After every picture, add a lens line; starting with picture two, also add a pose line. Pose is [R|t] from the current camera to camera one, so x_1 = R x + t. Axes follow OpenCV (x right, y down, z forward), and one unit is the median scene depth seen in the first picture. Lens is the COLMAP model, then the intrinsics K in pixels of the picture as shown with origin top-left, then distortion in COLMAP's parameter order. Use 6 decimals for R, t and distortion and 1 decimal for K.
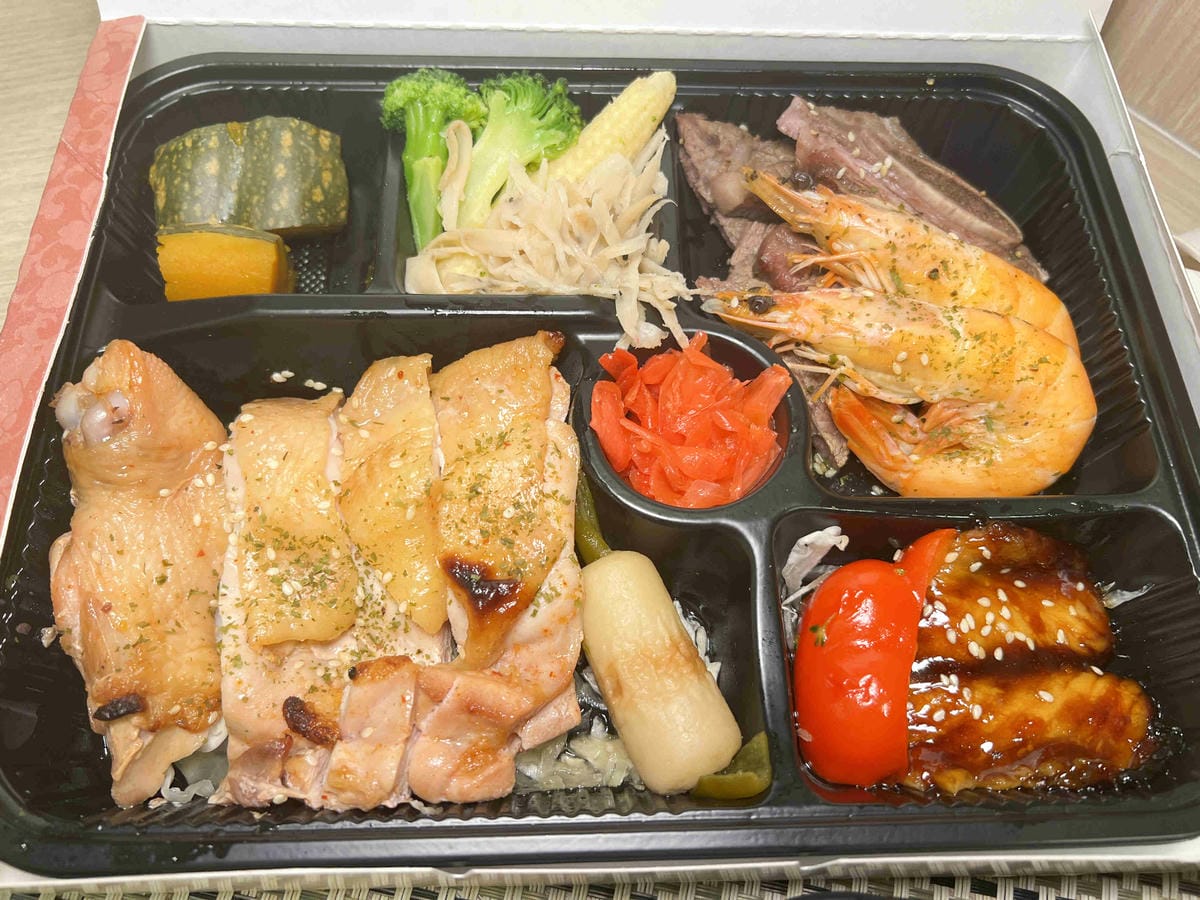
lens RADIAL K [[911.2, 0, 600.0], [0, 911.2, 450.0], [0, 0, 1]] dist [0.029342, -0.076983]
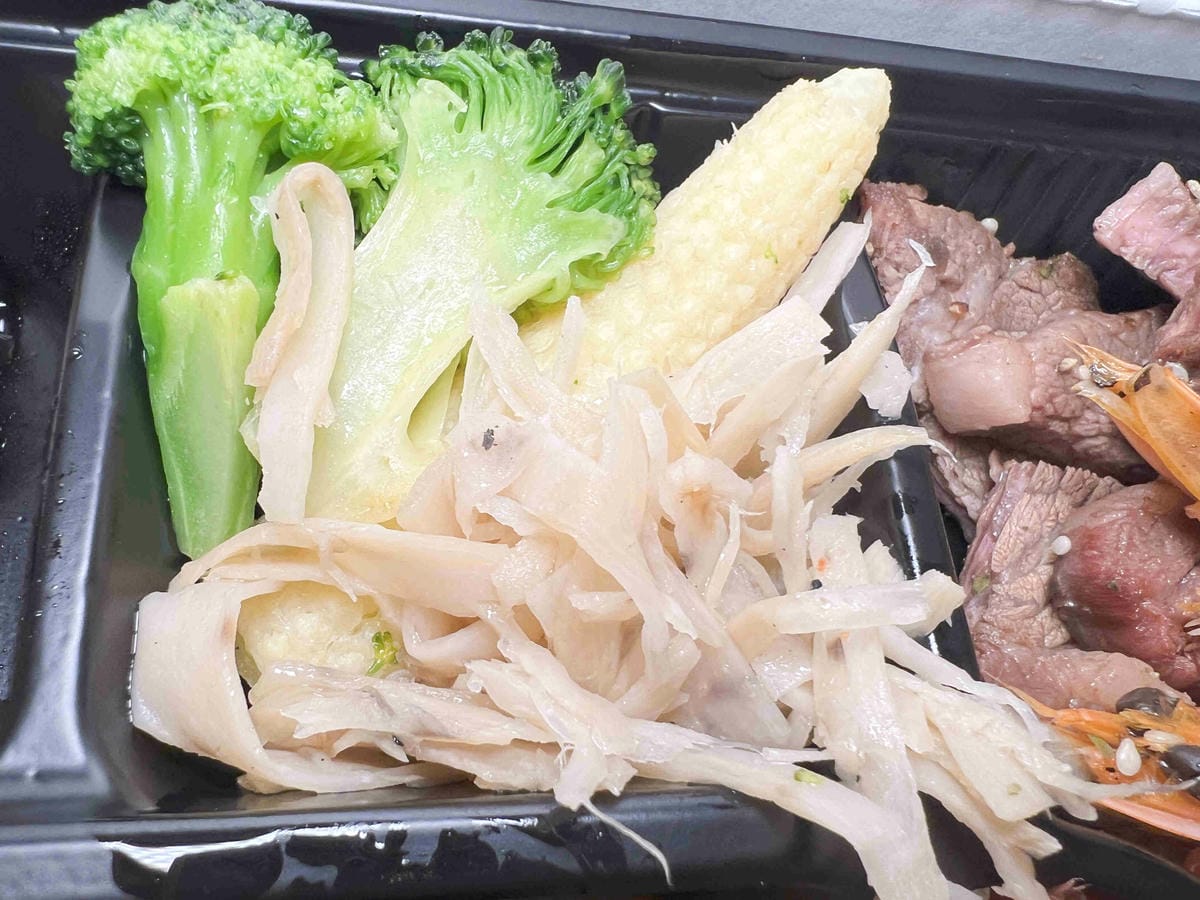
lens RADIAL K [[912.0, 0, 556.1], [0, 912.0, 554.4], [0, 0, 1]] dist [0.002825, -0.006744]
pose [[0.990028, 0.014013, 0.140171, -0.116589], [-0.023401, 0.997575, 0.065550, -0.254268], [-0.138912, -0.068177, 0.987955, 0.682456]]
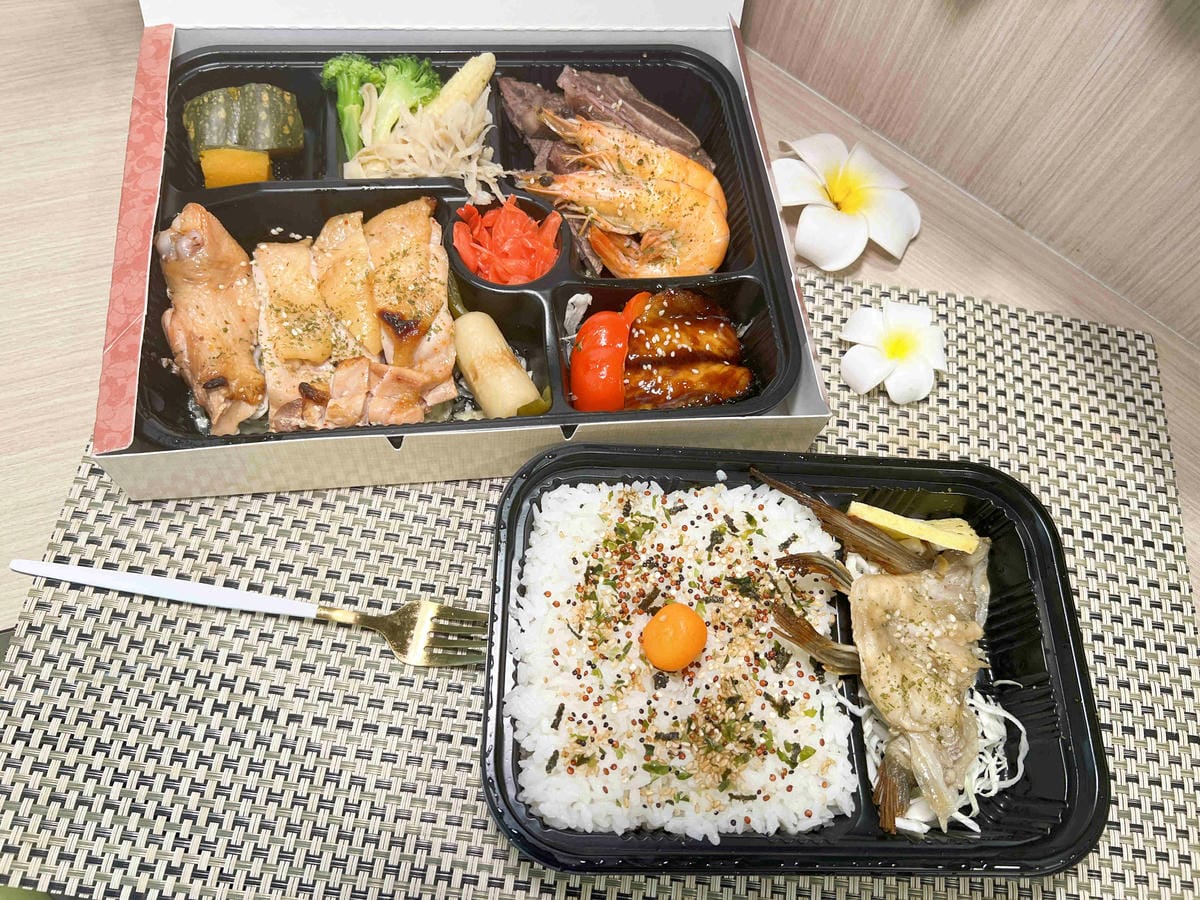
lens RADIAL K [[911.2, 0, 600.0], [0, 911.2, 450.0], [0, 0, 1]] dist [0.029342, -0.076983]
pose [[0.993395, -0.058318, 0.098816, 0.070325], [0.056499, 0.998179, 0.021108, 0.329814], [-0.099867, -0.015385, 0.994882, -0.795824]]
